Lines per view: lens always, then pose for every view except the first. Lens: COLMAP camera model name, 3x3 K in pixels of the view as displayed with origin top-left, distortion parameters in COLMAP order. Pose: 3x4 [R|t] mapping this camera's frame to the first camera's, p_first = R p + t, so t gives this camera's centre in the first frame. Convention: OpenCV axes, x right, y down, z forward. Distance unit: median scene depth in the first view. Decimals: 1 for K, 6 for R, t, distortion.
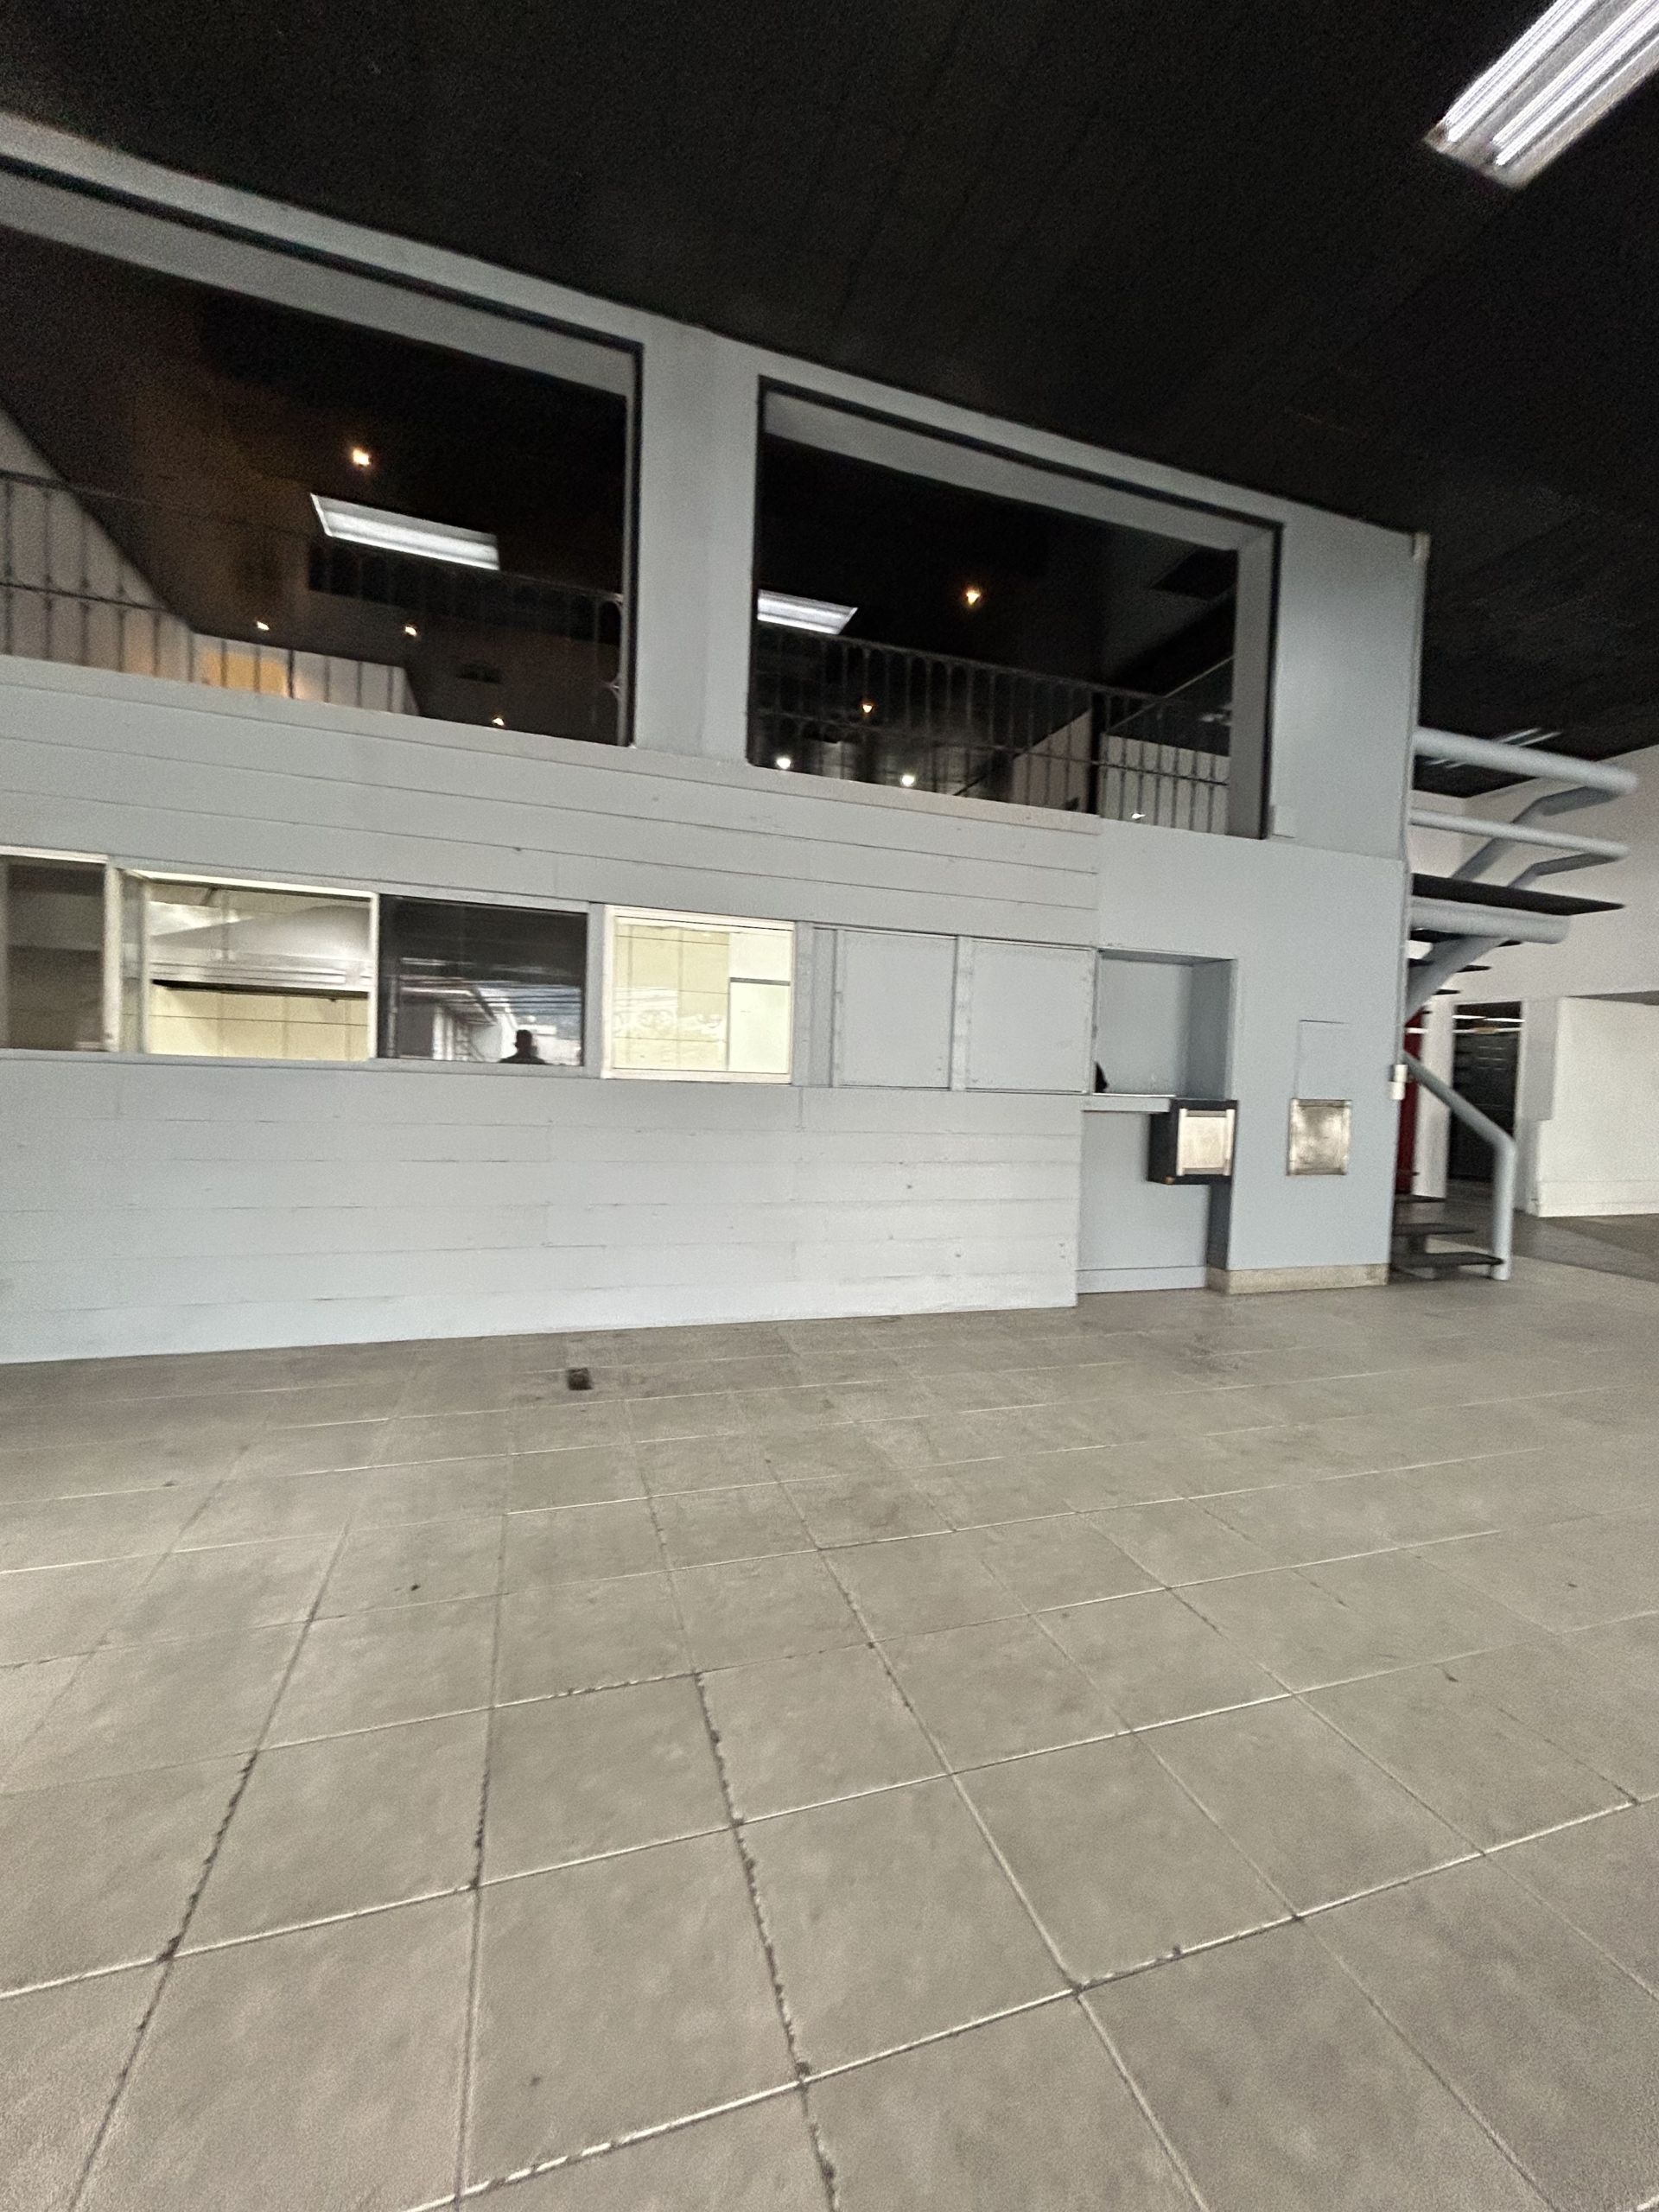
lens RADIAL K [[896.5, 0, 831.3], [0, 896.5, 1112.9], [0, 0, 1]] dist [-0.000869, 0.000723]
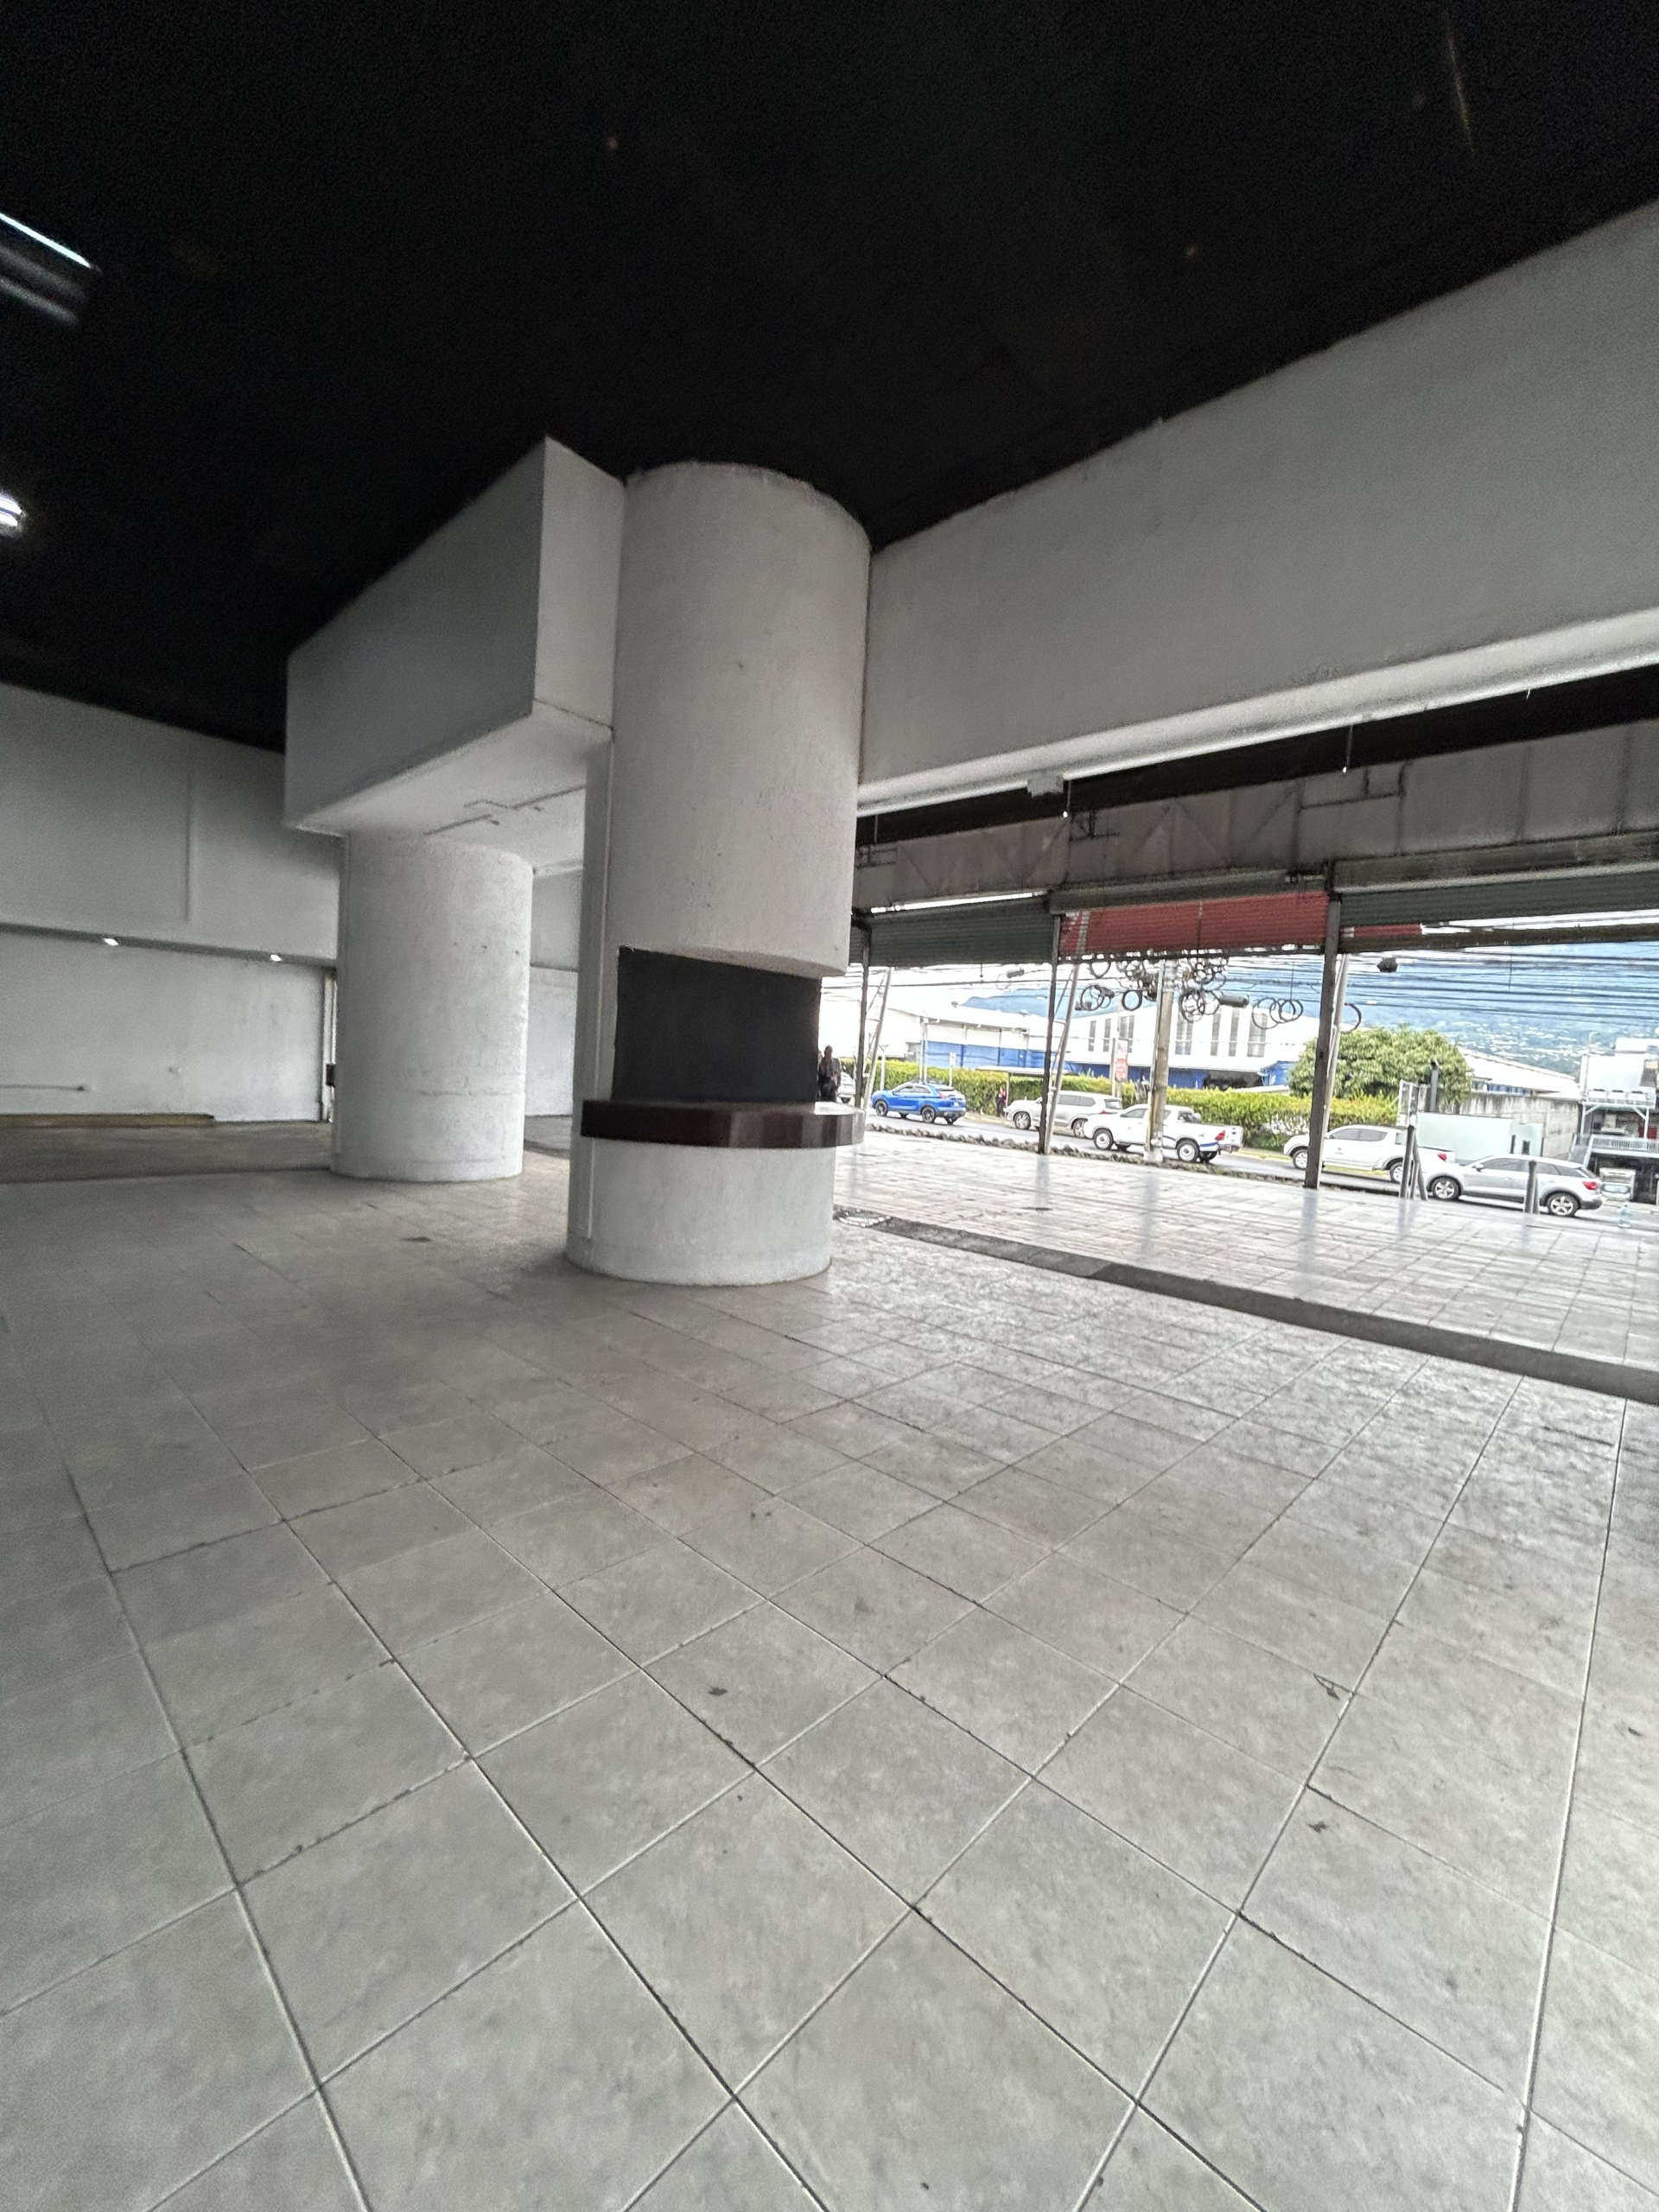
lens RADIAL K [[896.5, 0, 830.4], [0, 896.5, 1112.2], [0, 0, 1]] dist [-0.000869, 0.000723]
pose [[-0.478854, -0.114449, 0.870403, -0.631459], [-0.034850, 0.993162, 0.111418, -0.065542], [-0.877203, 0.023019, -0.479568, 0.278091]]
